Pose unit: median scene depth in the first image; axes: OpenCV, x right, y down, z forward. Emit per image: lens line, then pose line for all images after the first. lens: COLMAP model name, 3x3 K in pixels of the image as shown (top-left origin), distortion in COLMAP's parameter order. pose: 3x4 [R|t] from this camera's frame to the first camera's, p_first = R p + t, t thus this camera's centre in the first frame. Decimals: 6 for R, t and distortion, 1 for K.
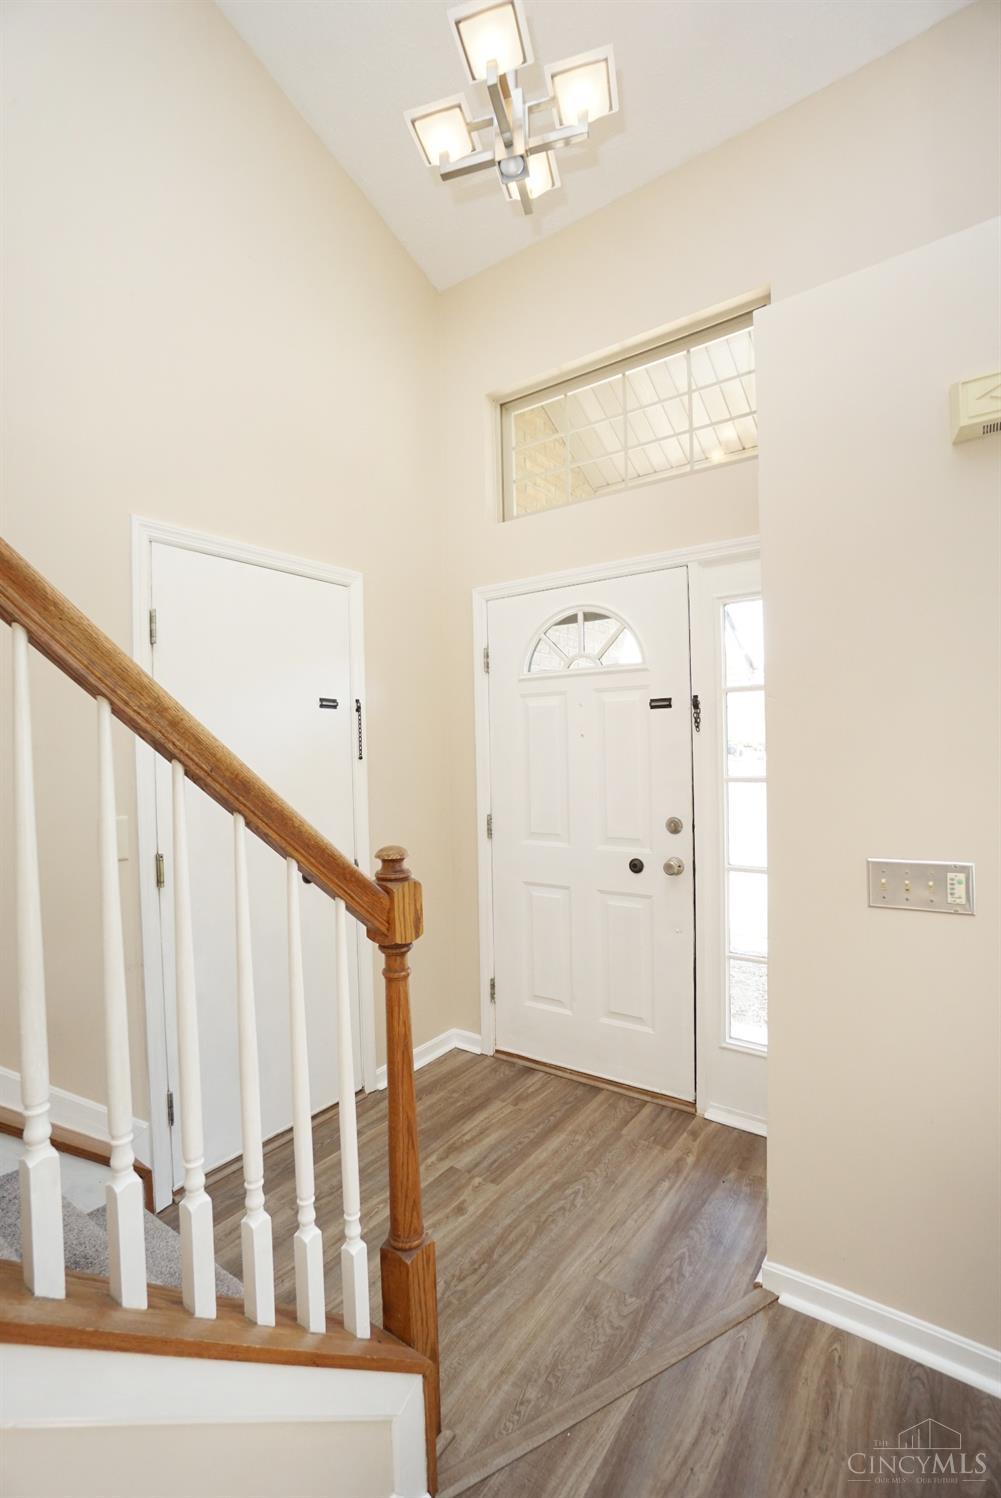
lens RADIAL K [[662.3, 0, 488.4], [0, 662.3, 759.7], [0, 0, 1]] dist [-0.058696, 0.021529]
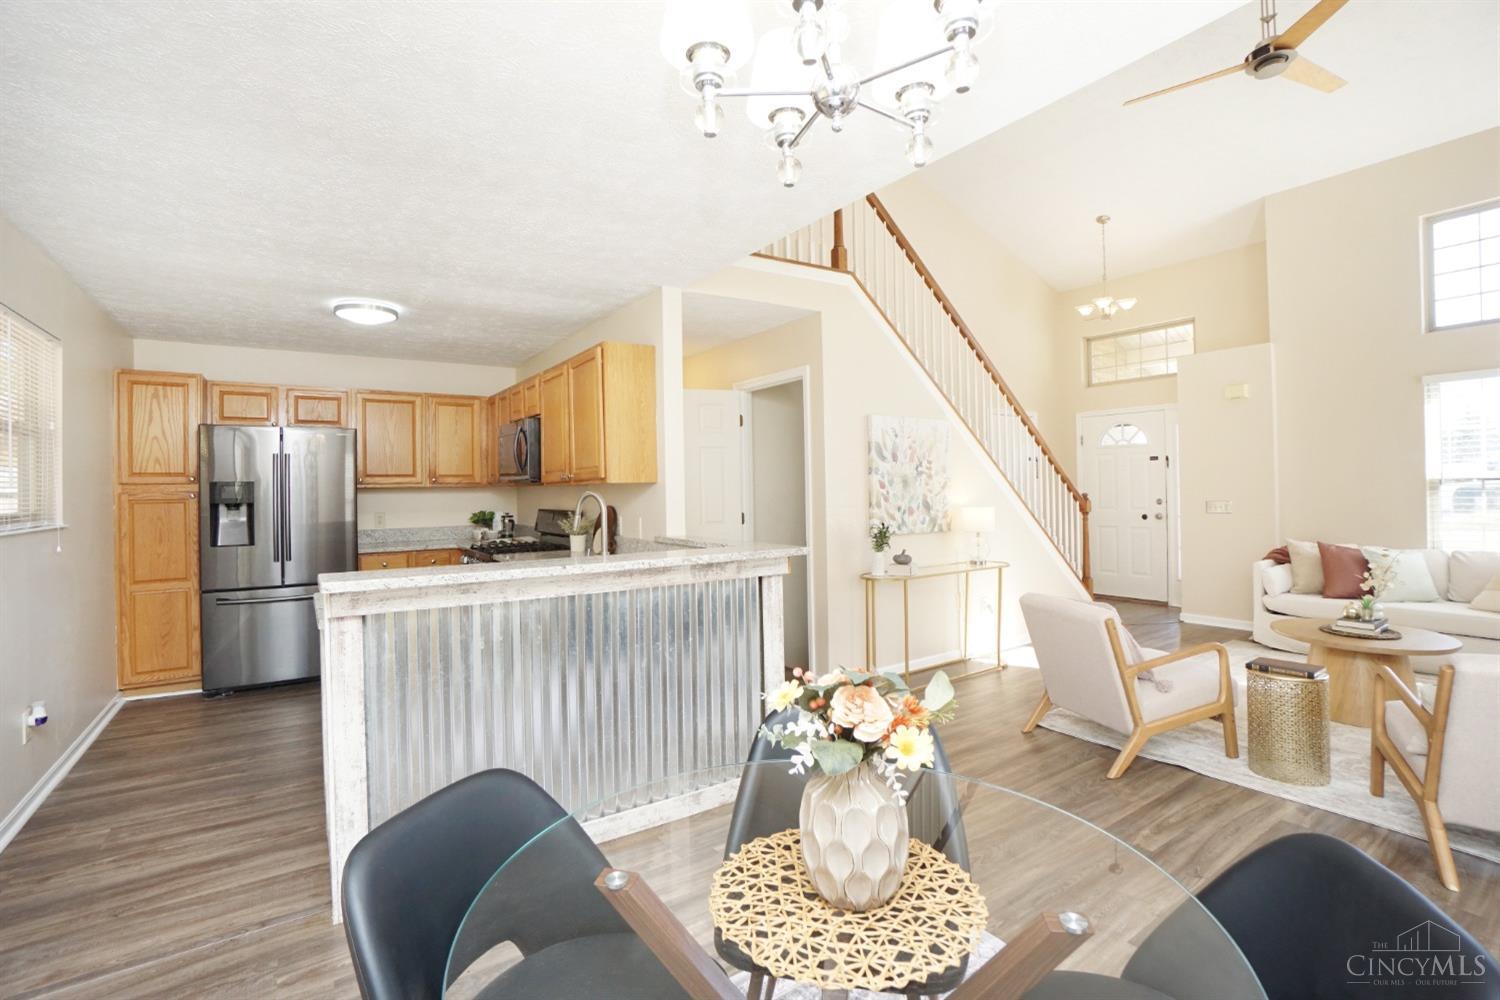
lens RADIAL K [[680.2, 0, 741.1], [0, 680.2, 482.3], [0, 0, 1]] dist [-0.063985, 0.021514]
pose [[0.937599, 0.004806, -0.347686, -0.421952], [-0.010149, 0.999857, -0.013549, 0.078366], [0.347571, 0.016232, 0.937513, -2.383921]]
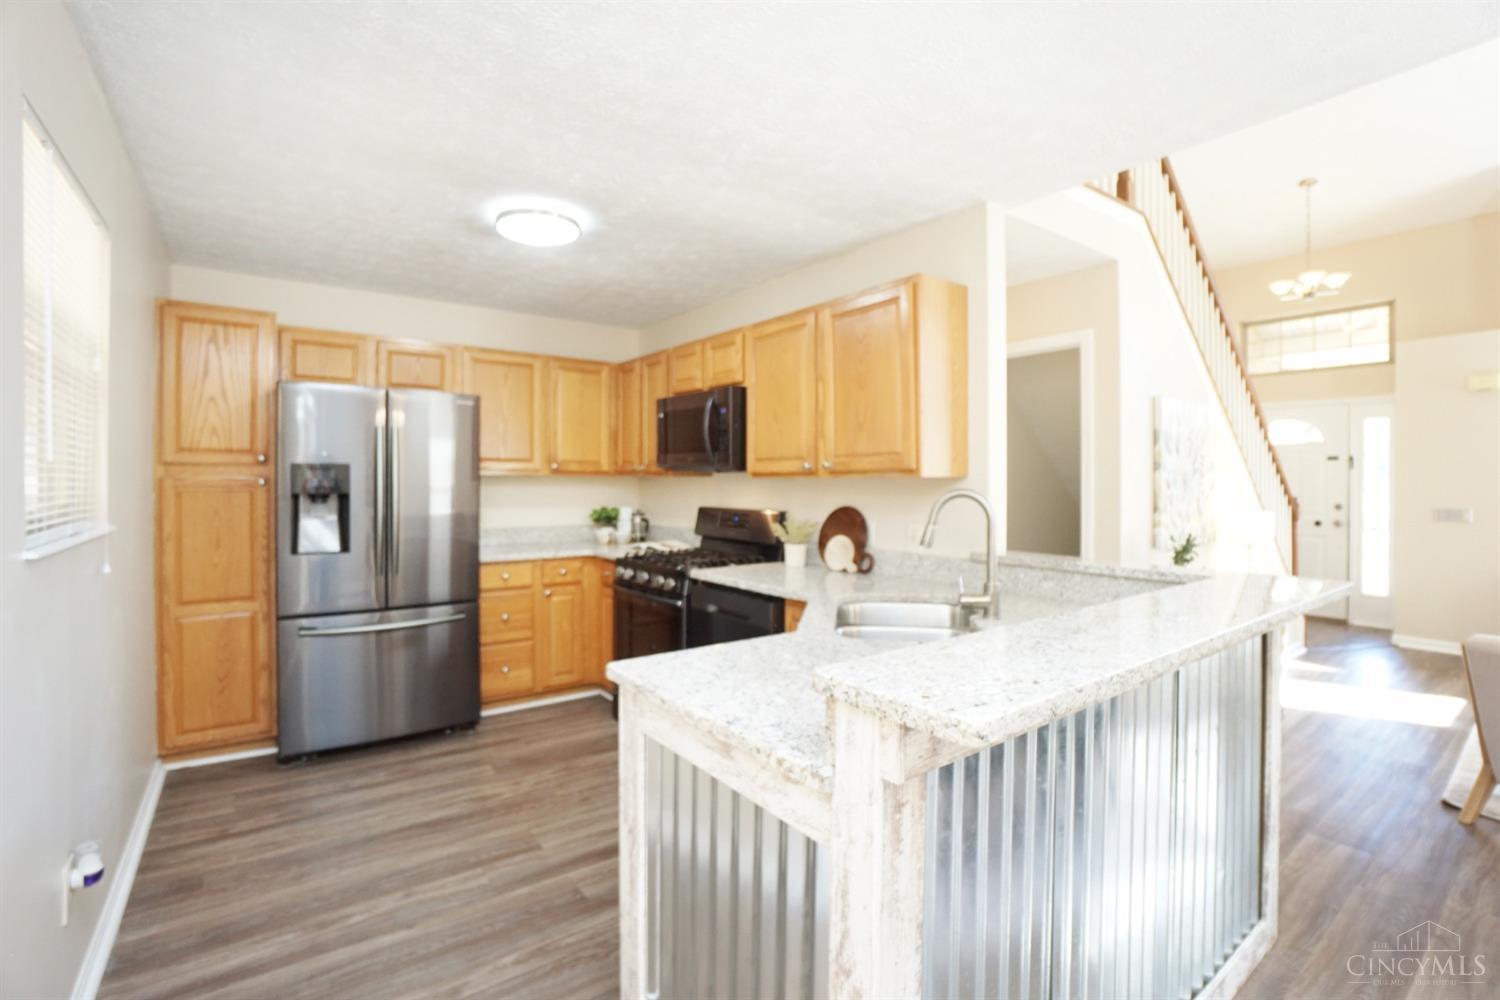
lens RADIAL K [[680.2, 0, 741.1], [0, 680.2, 482.3], [0, 0, 1]] dist [-0.063985, 0.021514]
pose [[0.950296, 0.026455, -0.310223, -1.159680], [-0.029120, 0.999568, -0.003960, 0.084567], [0.309984, 0.012797, 0.950656, -2.156932]]
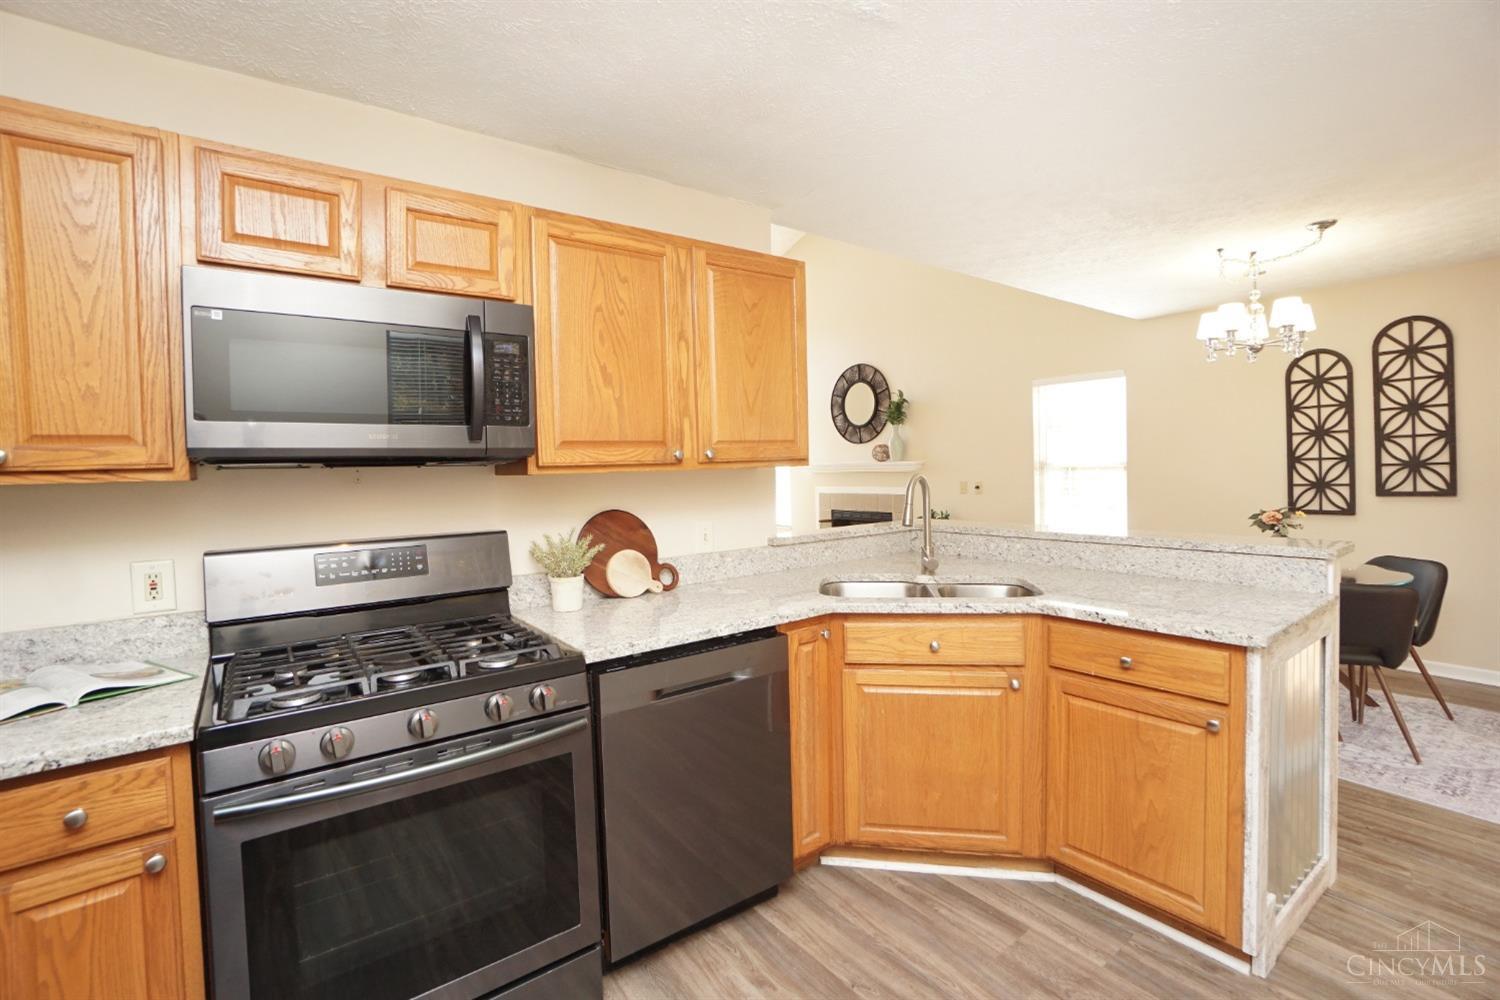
lens RADIAL K [[663.2, 0, 744.2], [0, 663.2, 488.9], [0, 0, 1]] dist [-0.058696, 0.021529]
pose [[0.308820, -0.014921, 0.951003, -2.231172], [0.035060, 0.999376, 0.004295, 0.091685], [-0.950474, 0.032015, 0.309150, -1.300247]]
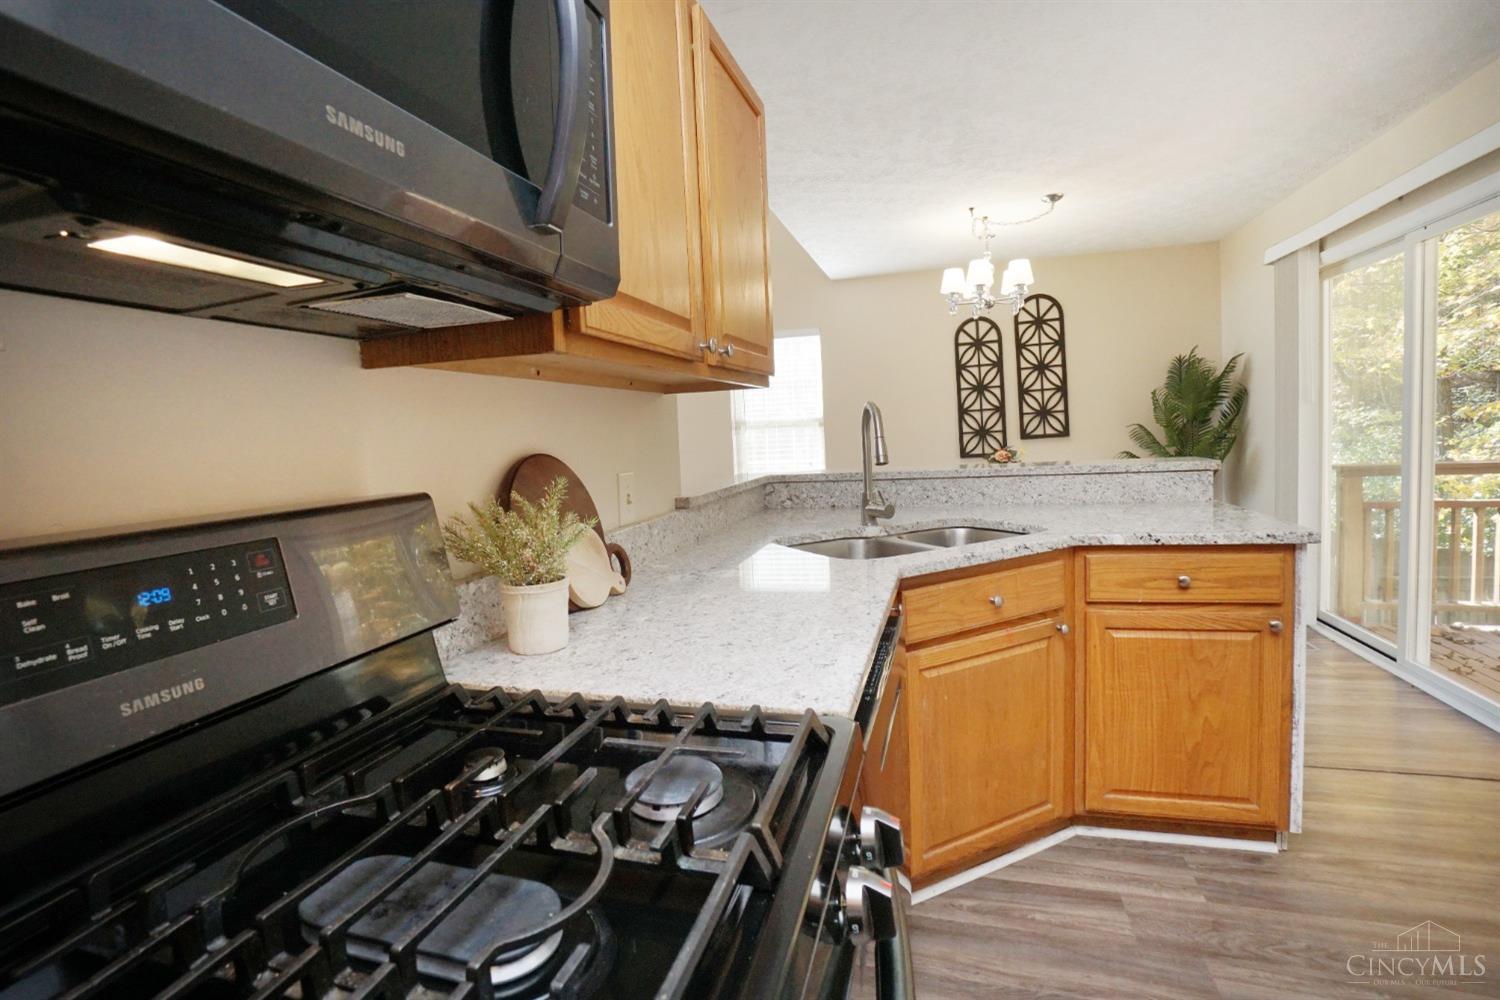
lens RADIAL K [[694.4, 0, 742.5], [0, 694.4, 481.9], [0, 0, 1]] dist [-0.068711, 0.023360]
pose [[-0.303707, -0.030543, 0.952276, -1.945716], [0.074766, 0.995640, 0.055779, 0.123304], [-0.949827, 0.088139, -0.300099, -0.808863]]
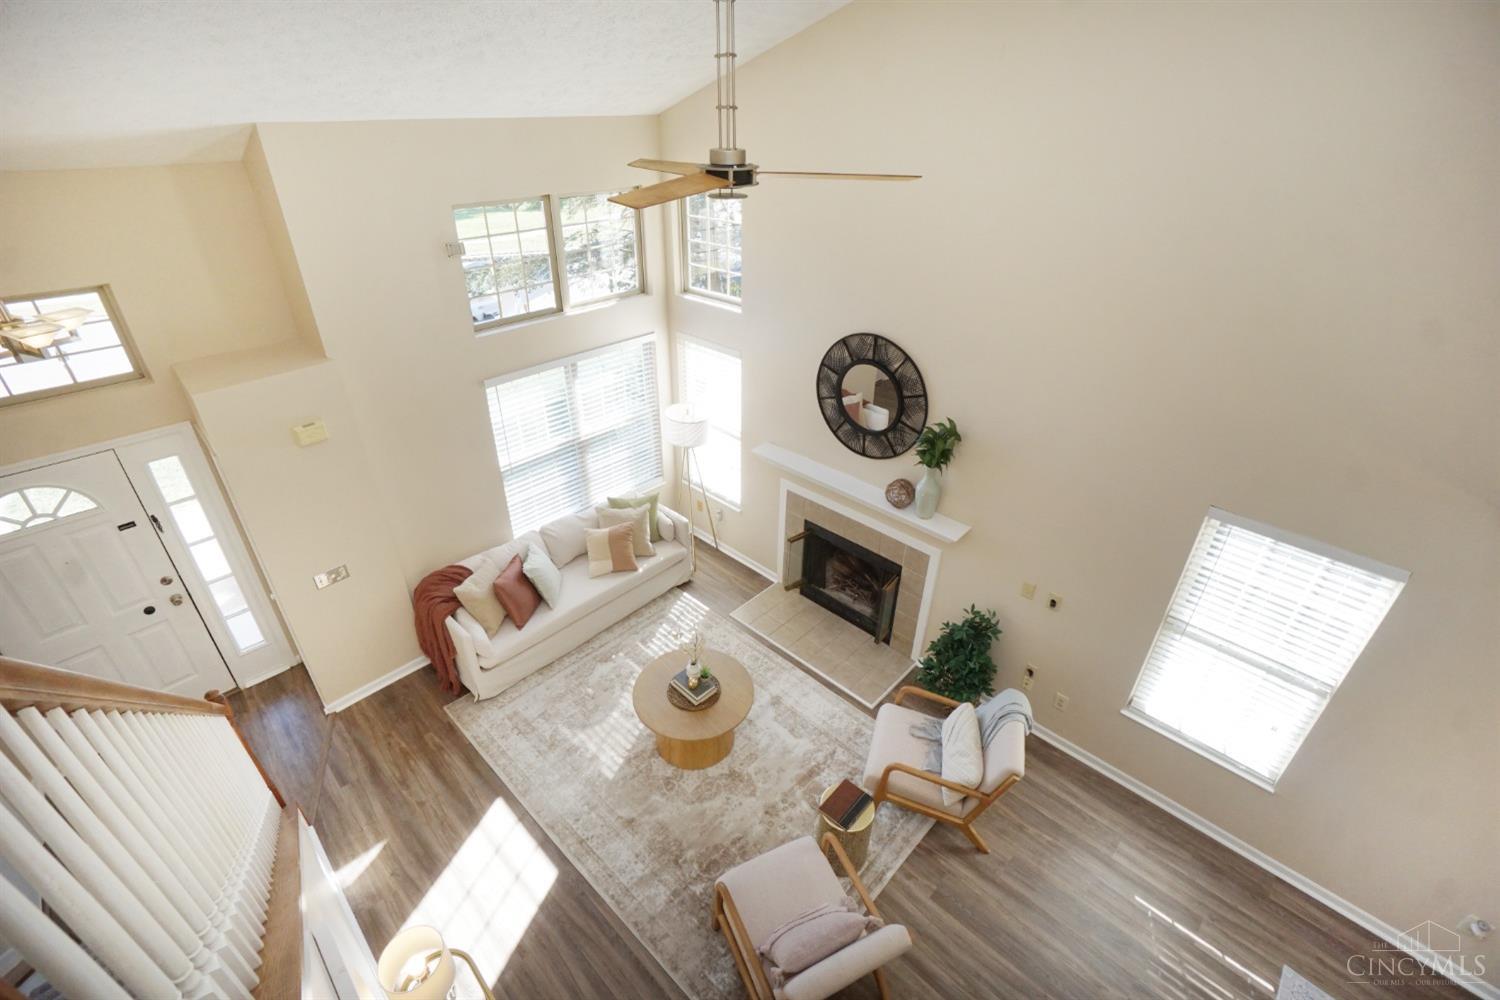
lens RADIAL K [[663.2, 0, 744.2], [0, 663.2, 488.9], [0, 0, 1]] dist [-0.058696, 0.021529]
pose [[0.152832, -0.481902, 0.862794, -0.882866], [0.007195, 0.873570, 0.486646, -0.982243], [-0.988226, -0.068167, 0.136977, -0.783844]]
